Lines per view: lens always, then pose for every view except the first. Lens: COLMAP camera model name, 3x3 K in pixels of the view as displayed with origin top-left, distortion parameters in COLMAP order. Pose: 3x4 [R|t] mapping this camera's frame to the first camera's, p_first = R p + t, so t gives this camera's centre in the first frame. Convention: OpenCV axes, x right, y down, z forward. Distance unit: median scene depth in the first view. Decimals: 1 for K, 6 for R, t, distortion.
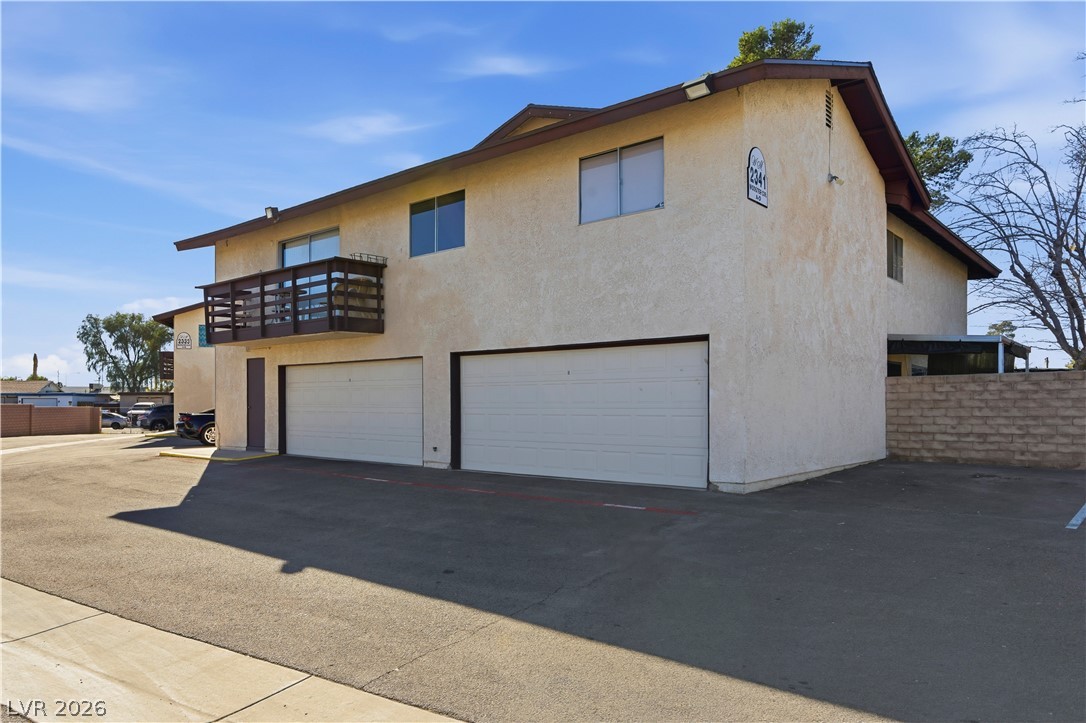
lens RADIAL K [[741.2, 0, 543.8], [0, 741.2, 383.1], [0, 0, 1]] dist [-0.005182, -0.000832]
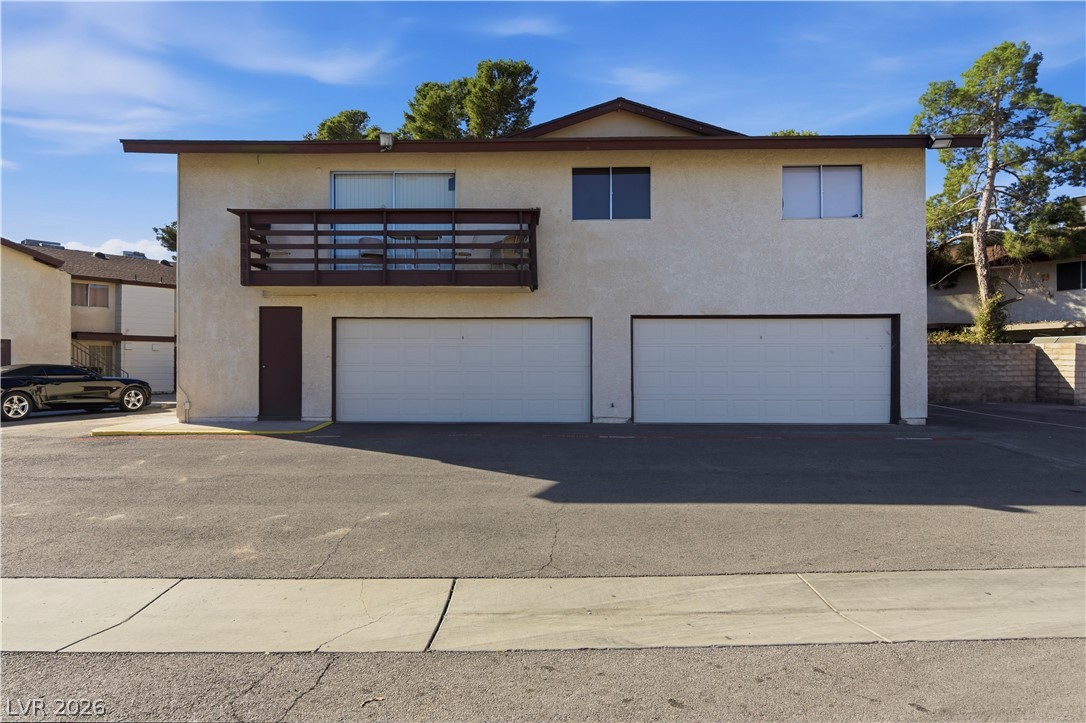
lens RADIAL K [[626.0, 0, 543.0], [0, 626.0, 361.5], [0, 0, 1]] dist [0.003044, 0.000929]
pose [[0.778286, 0.007354, 0.627867, -0.781290], [-0.017636, 0.999793, 0.010151, 0.018749], [-0.627662, -0.018973, 0.778255, 0.361710]]
